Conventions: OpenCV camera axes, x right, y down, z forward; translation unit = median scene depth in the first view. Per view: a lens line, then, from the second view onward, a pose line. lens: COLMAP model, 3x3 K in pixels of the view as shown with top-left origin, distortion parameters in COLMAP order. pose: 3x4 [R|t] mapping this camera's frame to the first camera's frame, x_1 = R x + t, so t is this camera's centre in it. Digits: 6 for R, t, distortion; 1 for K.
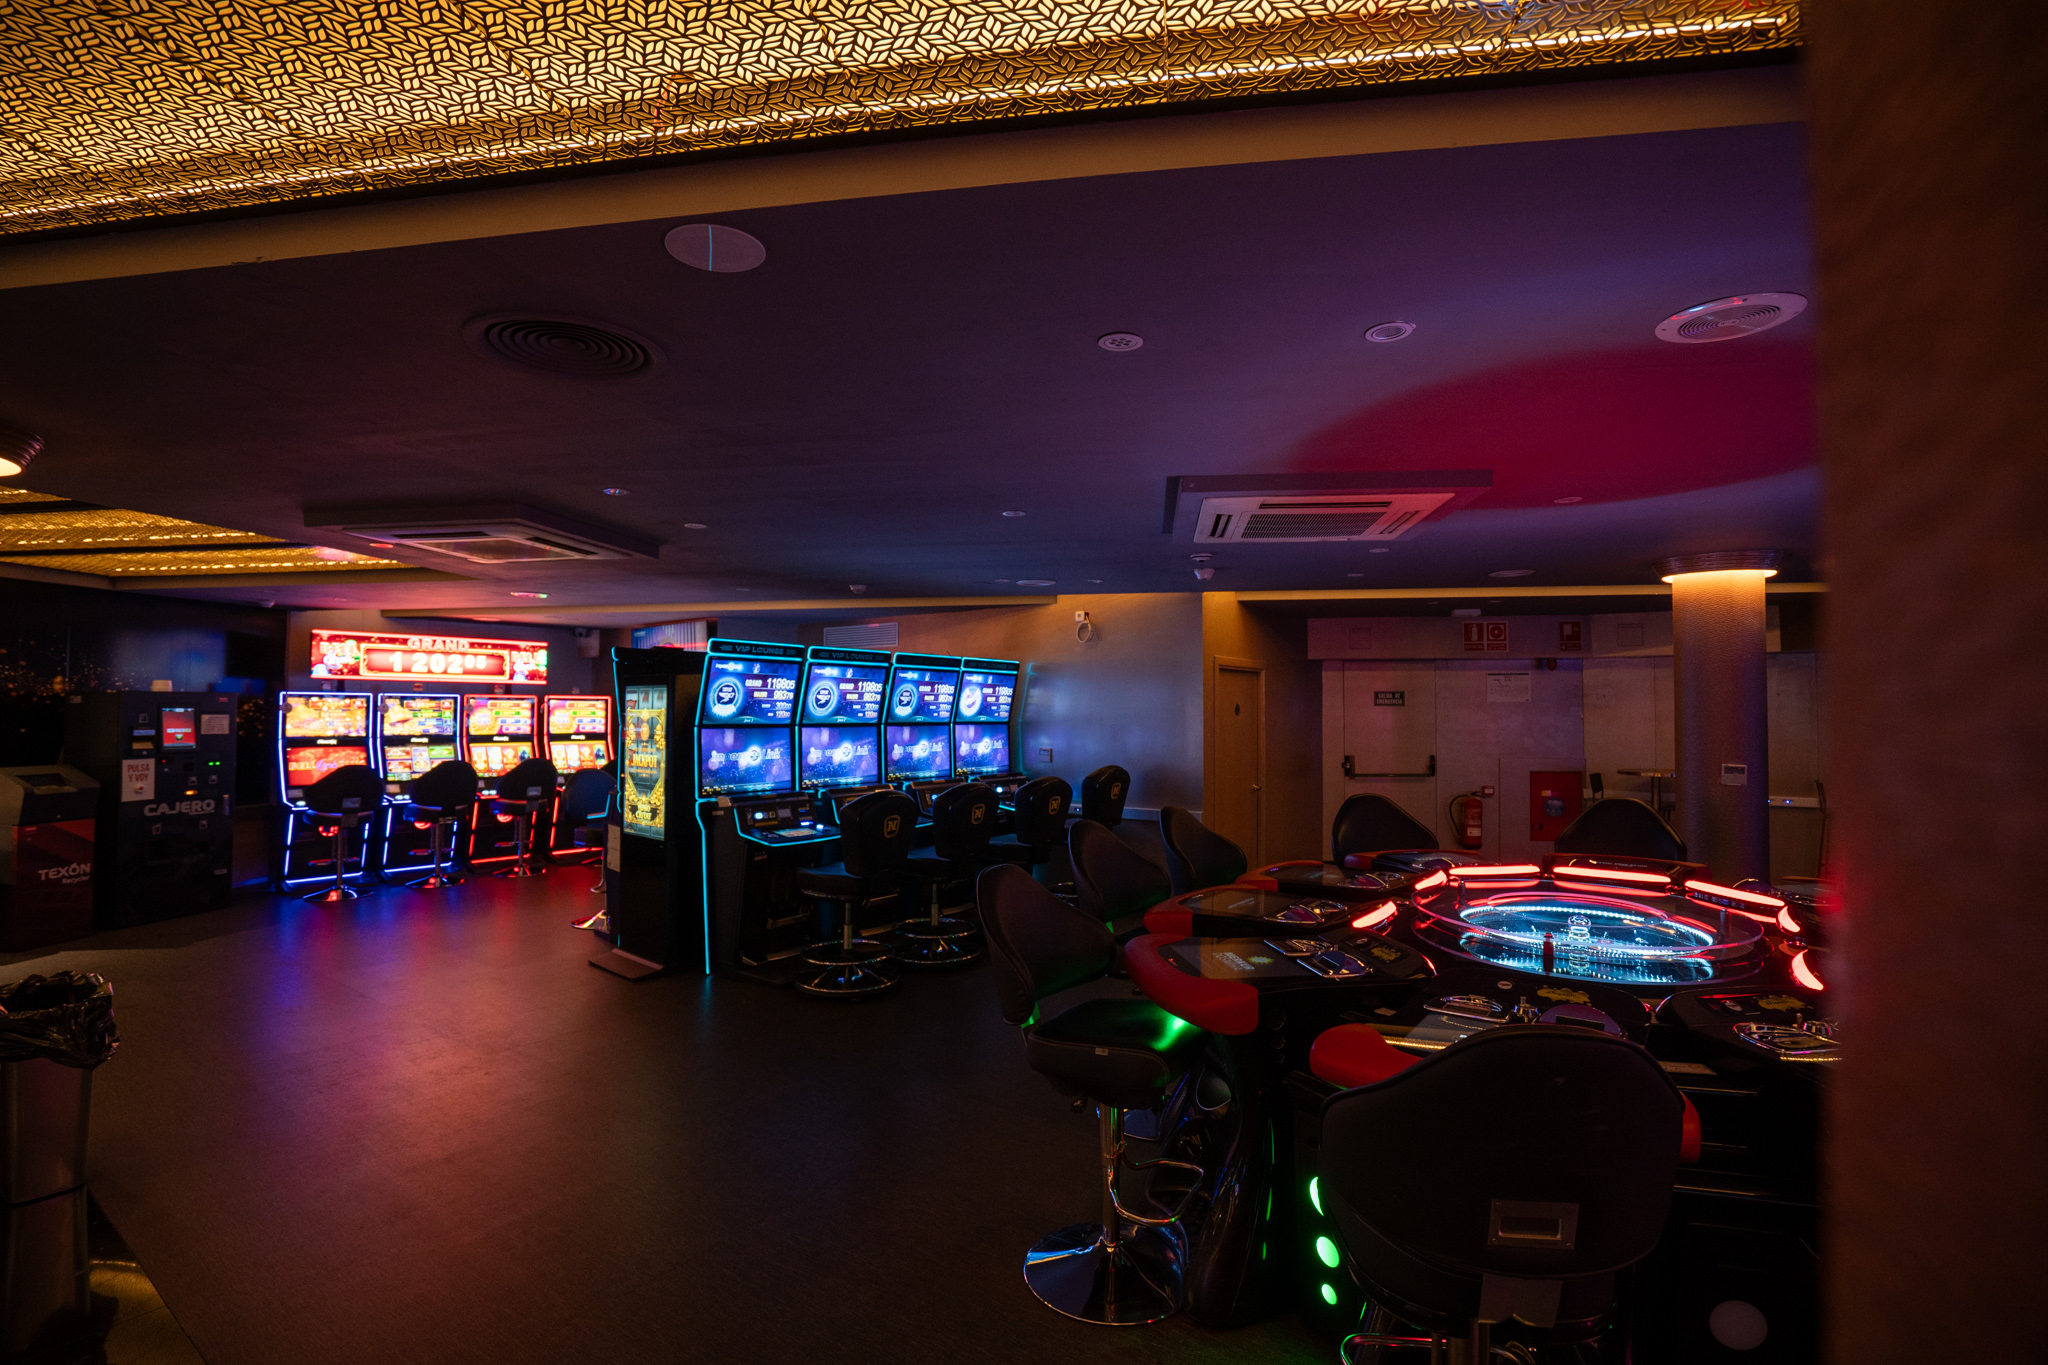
lens RADIAL K [[995.2, 0, 1022.6], [0, 995.2, 696.5], [0, 0, 1]] dist [-0.030146, -0.001035]
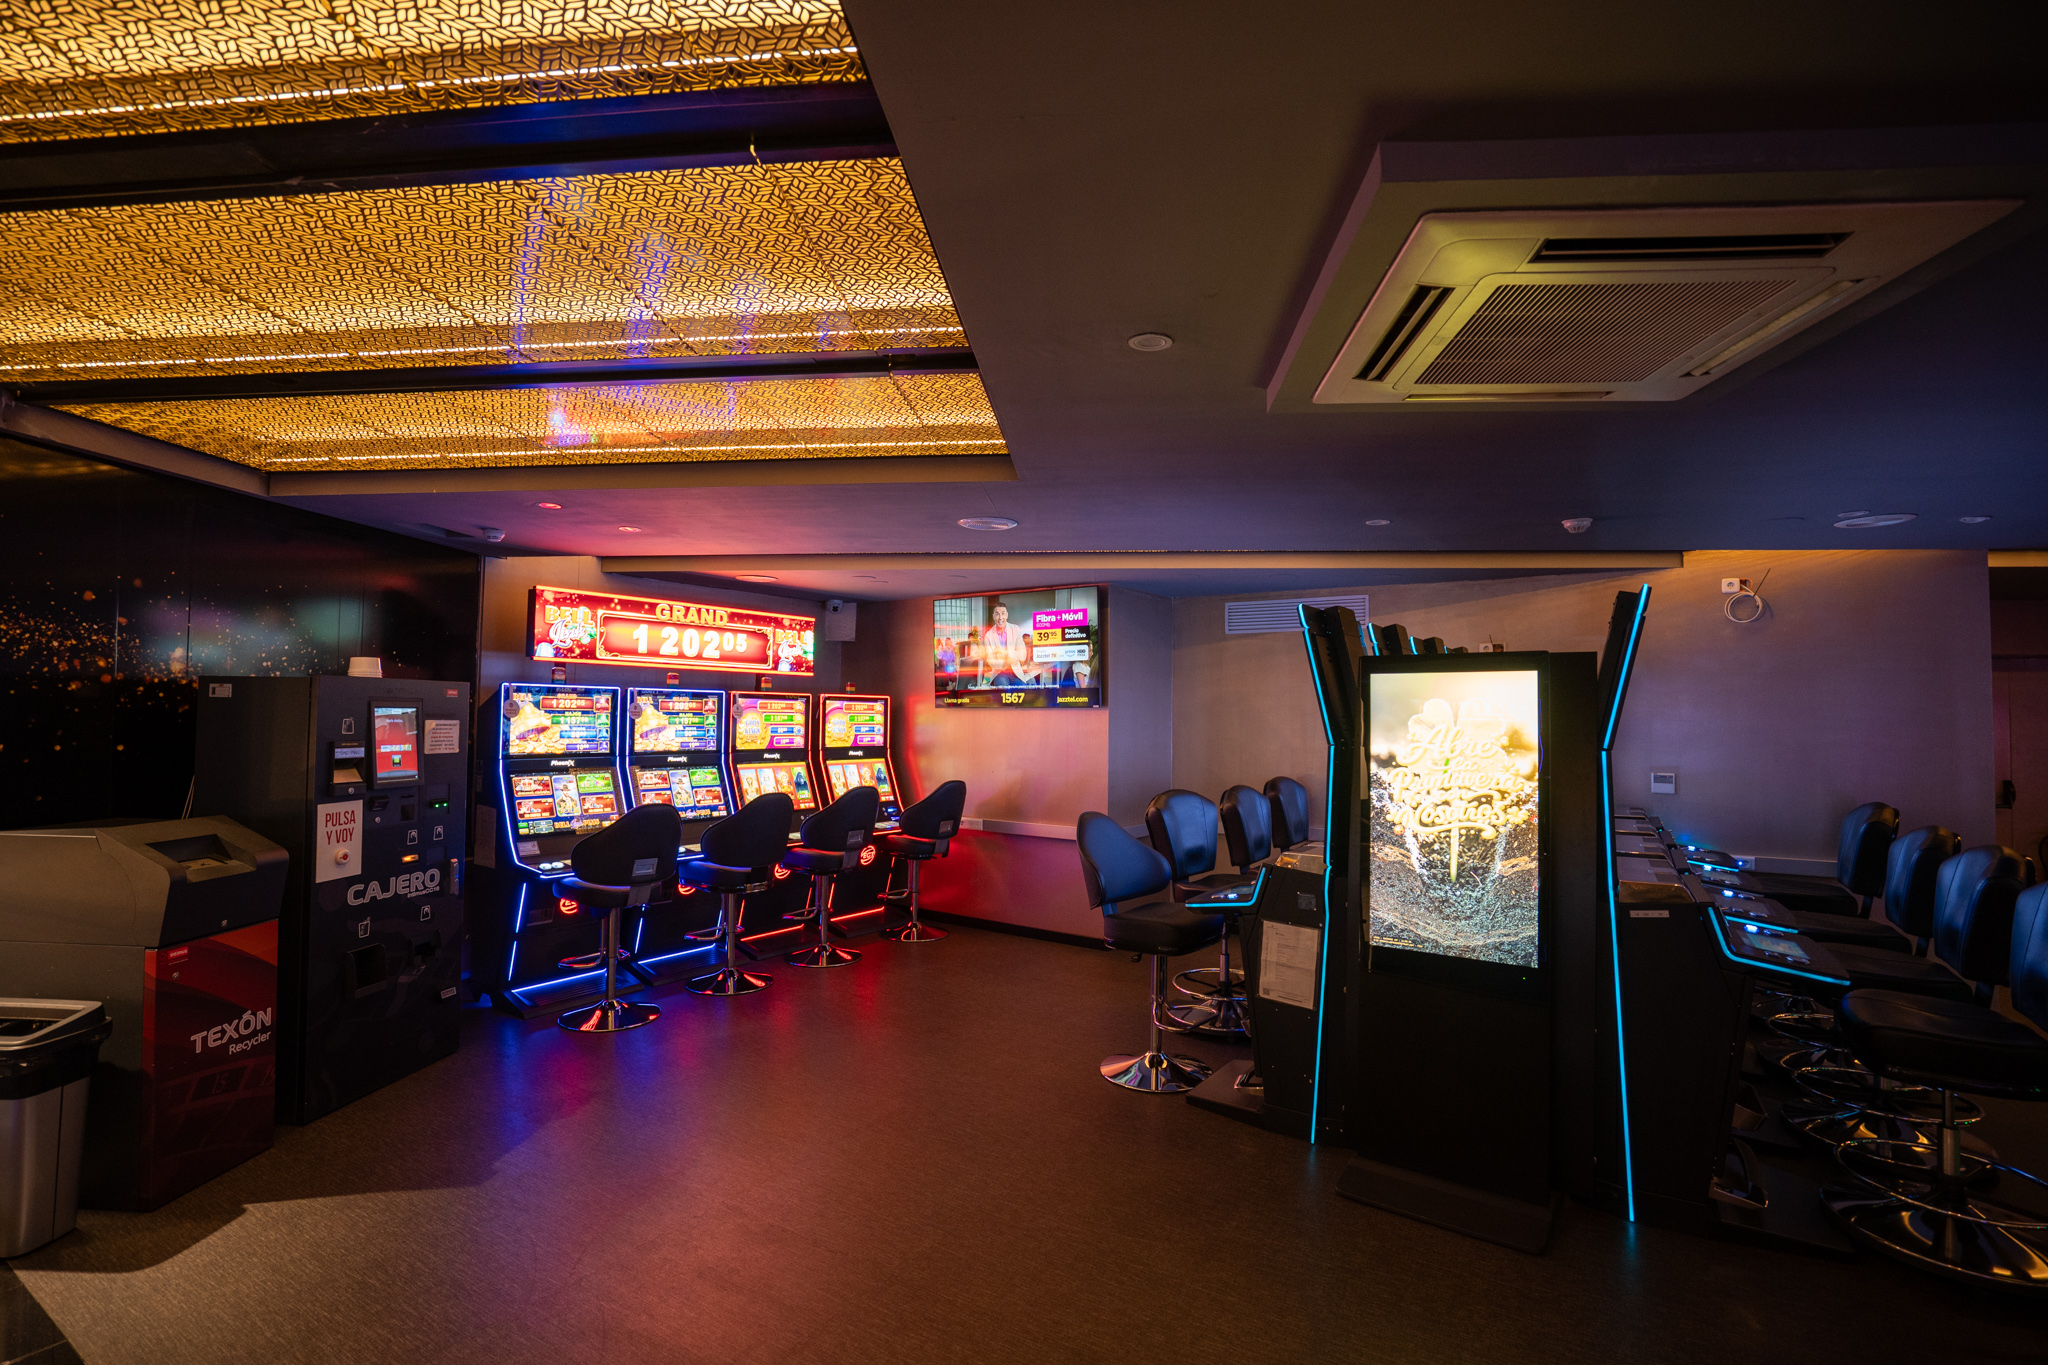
lens RADIAL K [[978.7, 0, 1024.0], [0, 978.7, 682.5], [0, 0, 1]] dist [-0.061717, 0.009716]
pose [[0.993209, 0.007521, 0.116099, -0.464238], [-0.005129, 0.999769, -0.020887, 0.005644], [-0.116229, 0.020149, 0.993018, 0.334990]]
